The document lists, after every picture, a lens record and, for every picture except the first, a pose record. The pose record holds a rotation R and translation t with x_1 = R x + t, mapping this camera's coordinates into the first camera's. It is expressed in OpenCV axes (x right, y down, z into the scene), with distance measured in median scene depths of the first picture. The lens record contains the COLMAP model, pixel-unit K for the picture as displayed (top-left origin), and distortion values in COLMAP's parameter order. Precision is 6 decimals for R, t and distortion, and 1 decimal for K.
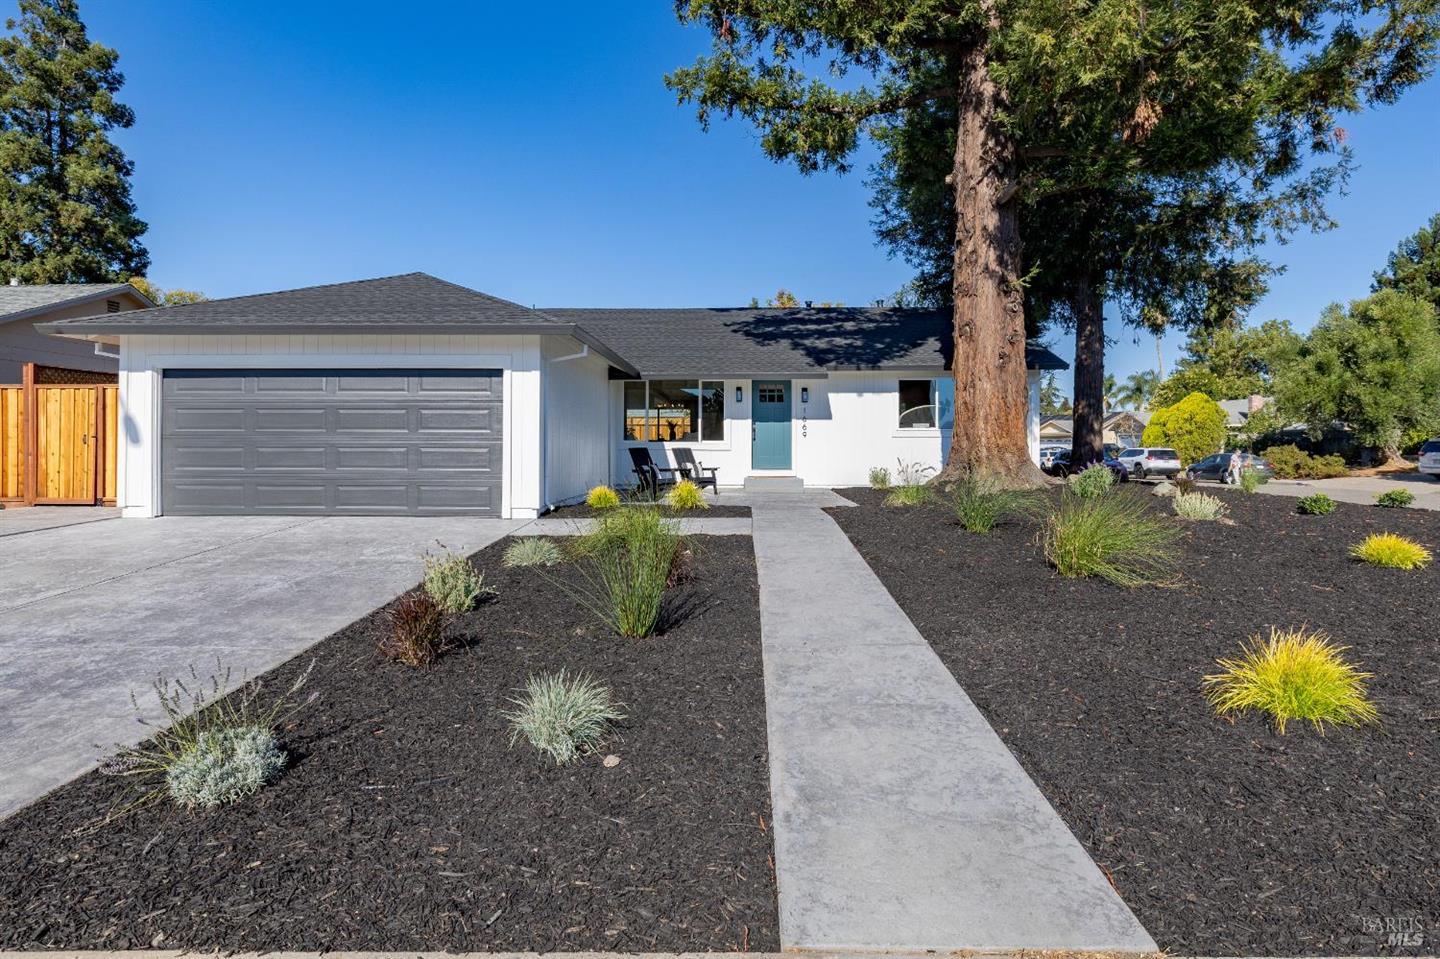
lens RADIAL K [[746.7, 0, 718.9], [0, 746.7, 449.1], [0, 0, 1]] dist [-0.002135, -0.000313]
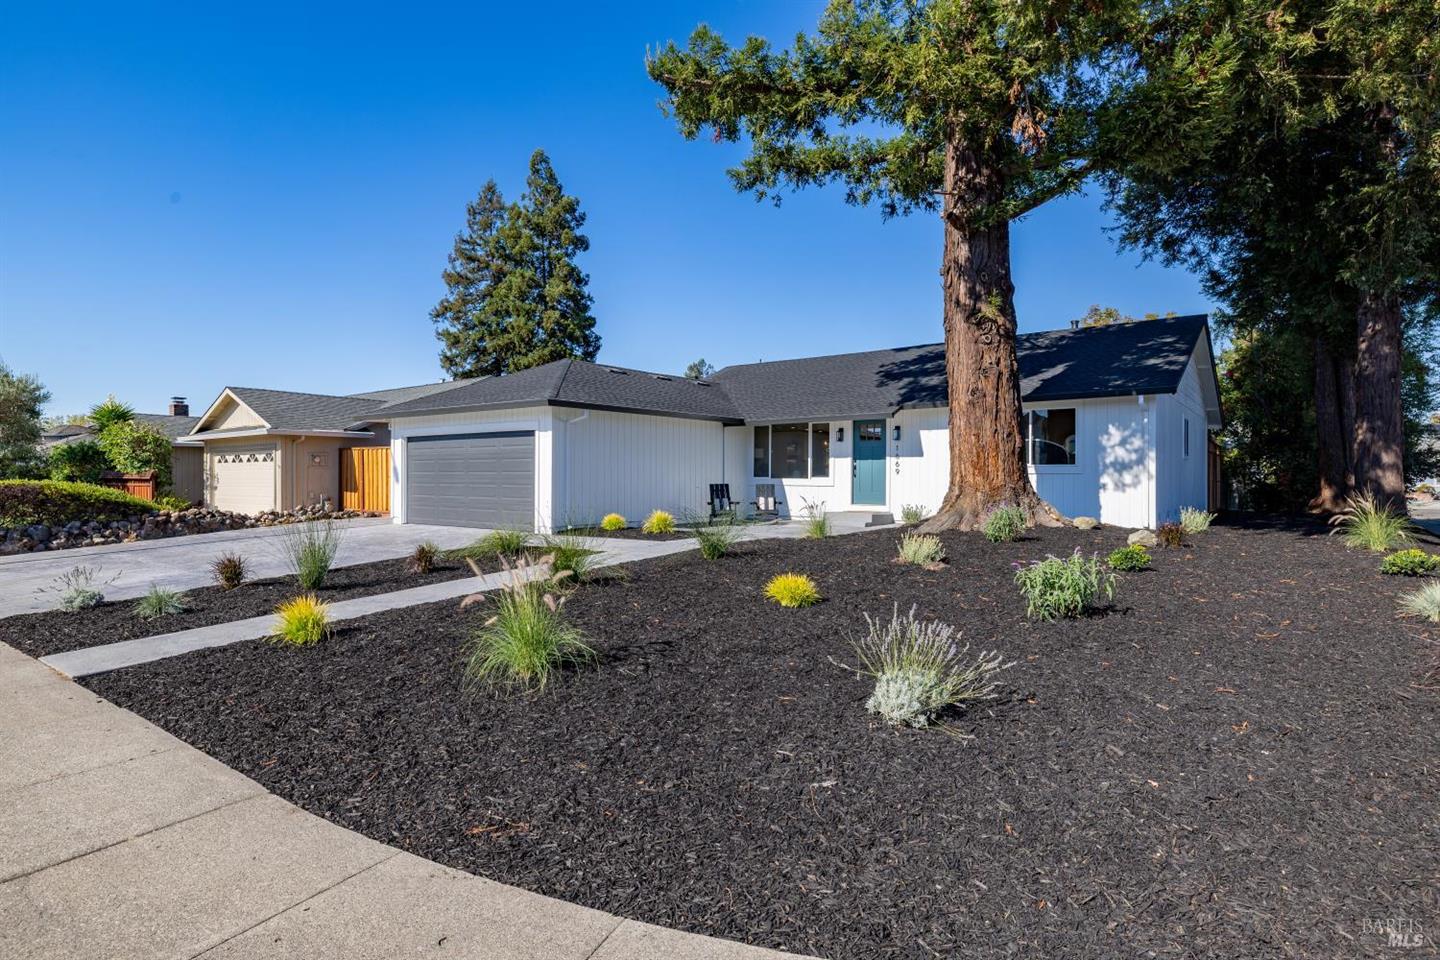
lens RADIAL K [[746.4, 0, 720.0], [0, 746.4, 480.0], [0, 0, 1]] dist [0.031460, 0.000005]
pose [[0.812035, 0.002595, -0.583603, 0.518785], [-0.002909, 0.999996, 0.000398, -0.007325], [0.583602, 0.001374, 0.812039, 0.016659]]
